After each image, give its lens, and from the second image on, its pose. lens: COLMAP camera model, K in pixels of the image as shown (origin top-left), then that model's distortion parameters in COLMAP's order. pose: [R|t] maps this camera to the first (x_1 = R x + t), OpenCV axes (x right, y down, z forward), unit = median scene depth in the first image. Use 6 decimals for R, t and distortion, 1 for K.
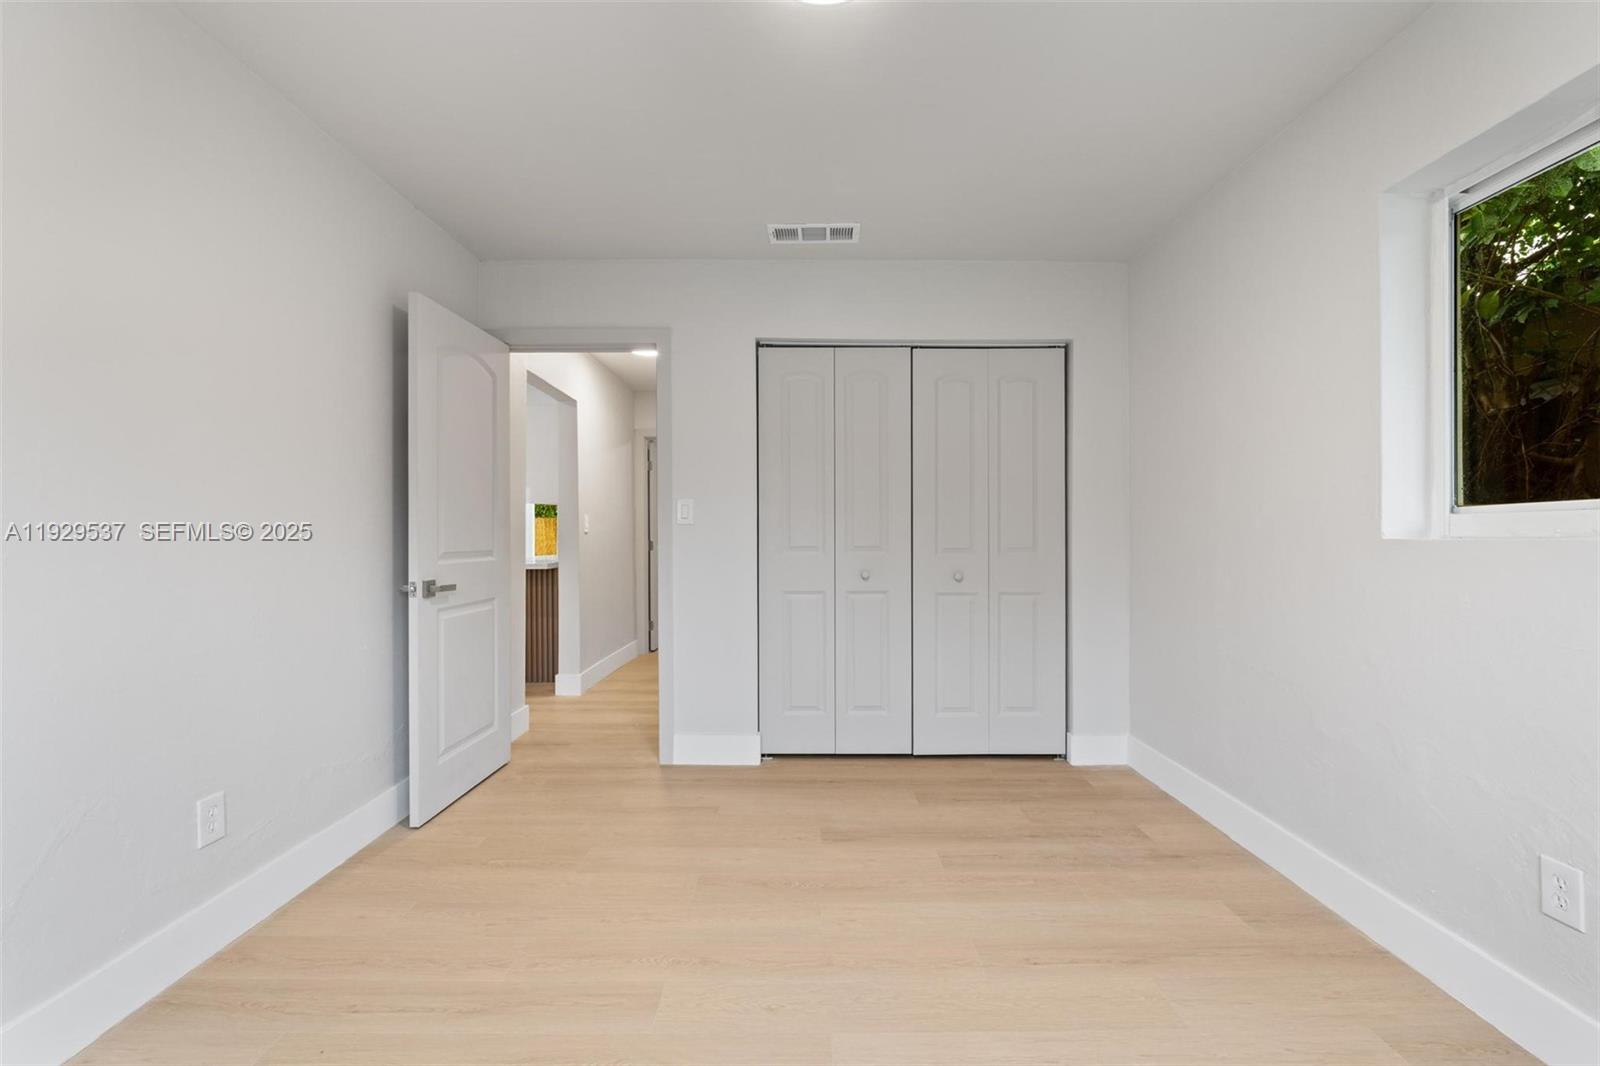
lens RADIAL K [[672.7, 0, 806.9], [0, 672.7, 534.1], [0, 0, 1]] dist [-0.000830, -0.000103]
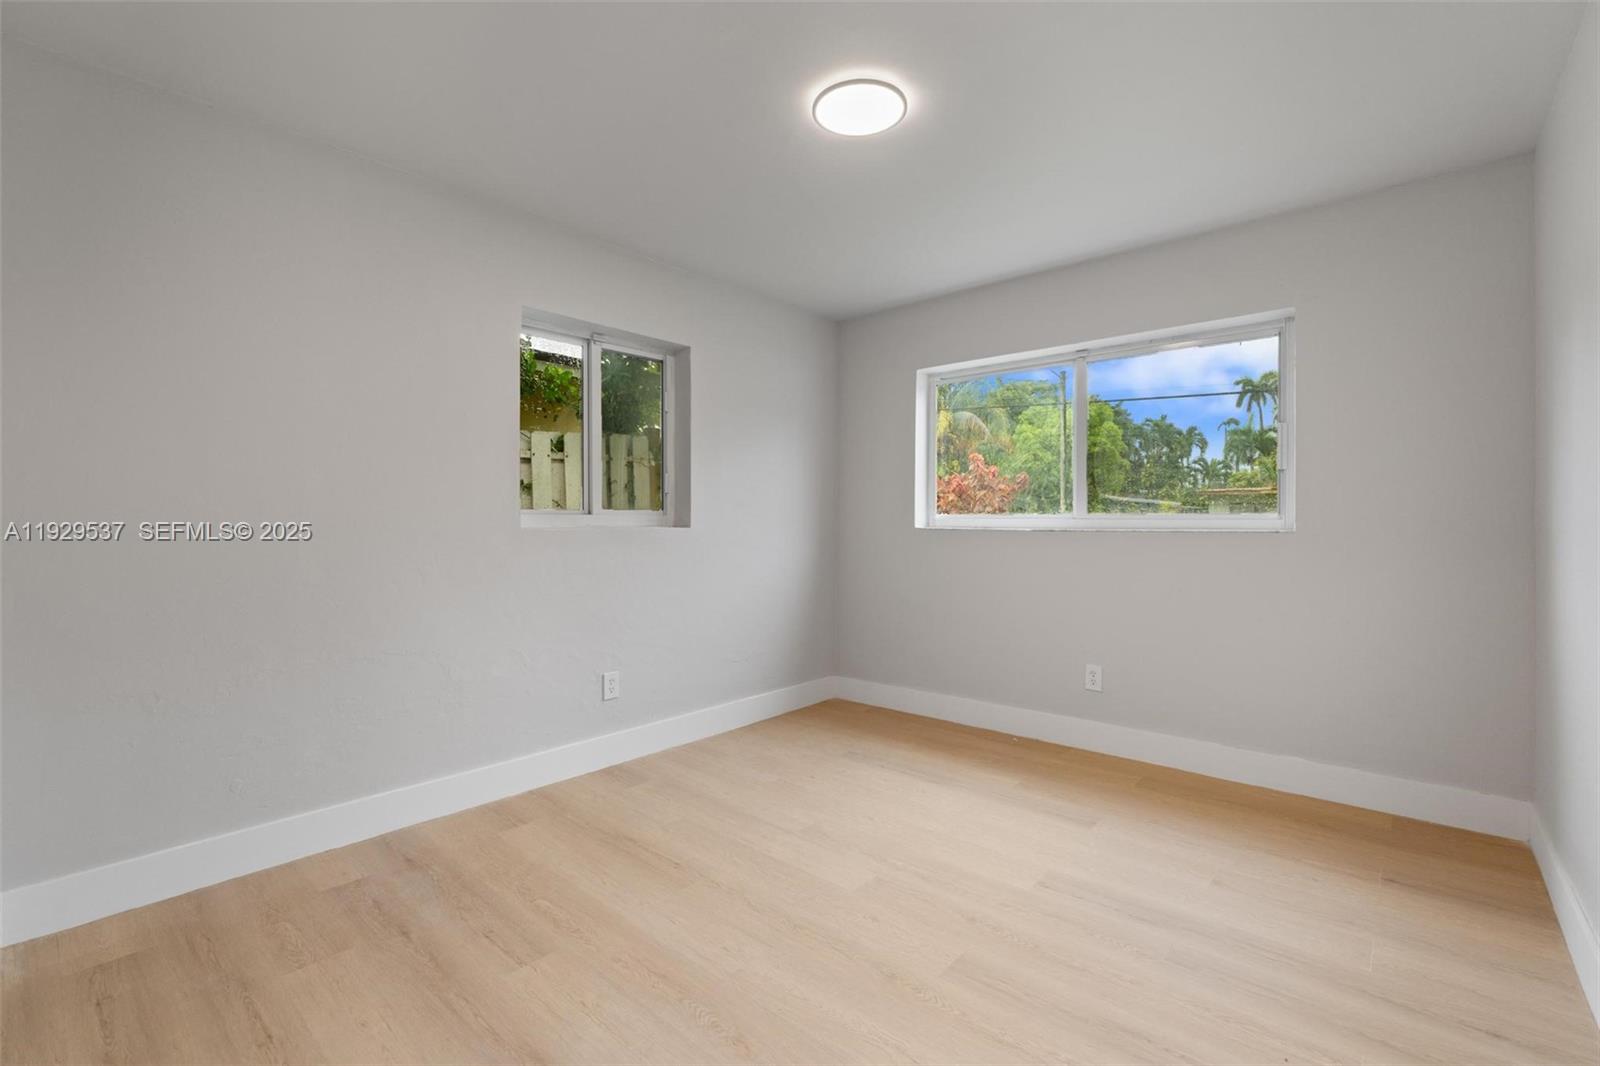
lens RADIAL K [[697.9, 0, 801.3], [0, 697.9, 528.3], [0, 0, 1]] dist [-0.002063, -0.000308]
pose [[-0.744089, 0.001653, 0.668079, -0.525607], [0.003531, 0.999993, 0.001459, 0.003954], [-0.668072, 0.003445, -0.744089, 1.336922]]
